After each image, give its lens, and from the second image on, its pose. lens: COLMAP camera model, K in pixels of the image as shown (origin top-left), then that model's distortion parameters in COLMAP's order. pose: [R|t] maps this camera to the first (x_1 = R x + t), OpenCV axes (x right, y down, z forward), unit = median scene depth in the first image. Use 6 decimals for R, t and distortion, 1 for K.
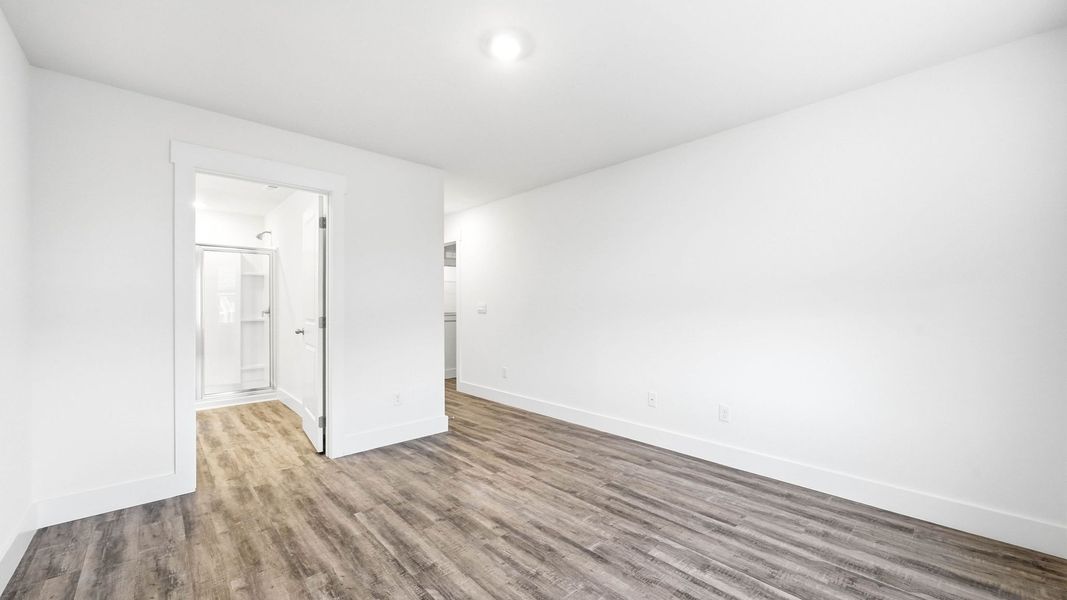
lens RADIAL K [[411.0, 0, 542.4], [0, 411.0, 305.8], [0, 0, 1]] dist [-0.000676, -0.000035]
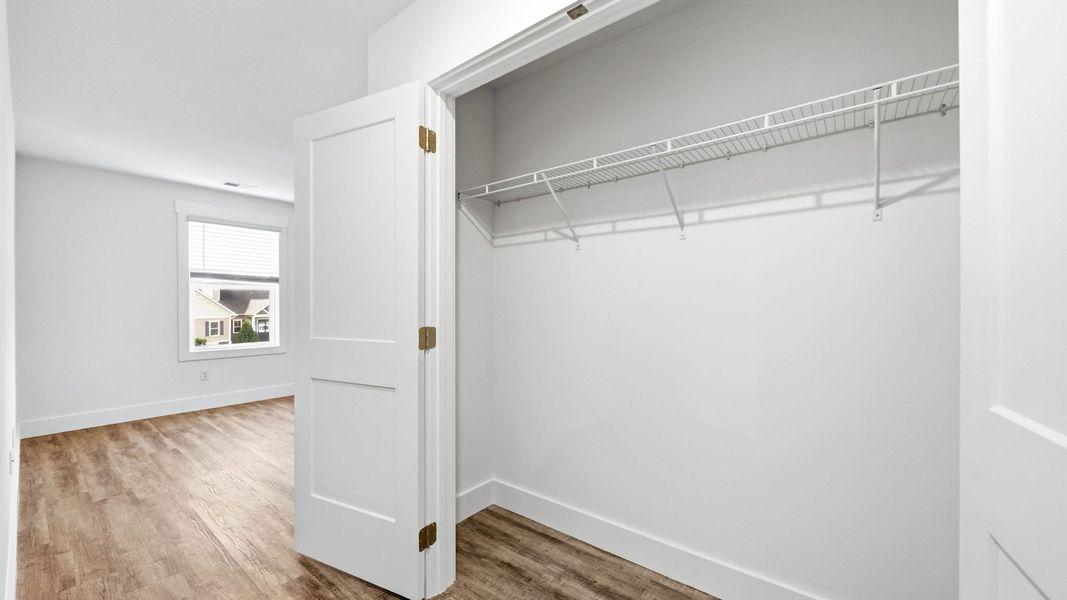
lens RADIAL K [[411.0, 0, 542.4], [0, 411.0, 305.8], [0, 0, 1]] dist [-0.000676, -0.000035]
pose [[-0.989590, 0.007147, -0.143735, -0.681554], [0.005558, 0.999919, 0.011452, -0.006185], [0.143805, 0.010534, -0.989550, 2.746940]]
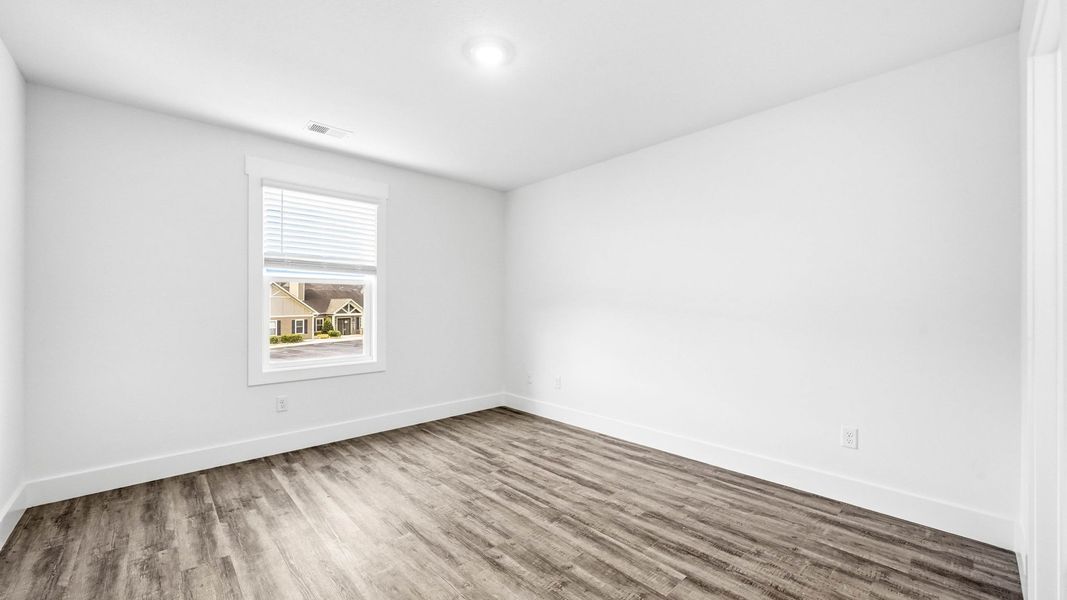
lens RADIAL K [[414.7, 0, 540.4], [0, 414.7, 300.6], [0, 0, 1]] dist [-0.000995, -0.000260]
pose [[-0.999973, 0.005911, 0.004300, -0.209983], [0.005909, 0.999982, -0.000646, -0.004799], [-0.004304, -0.000621, -0.999991, 1.908025]]
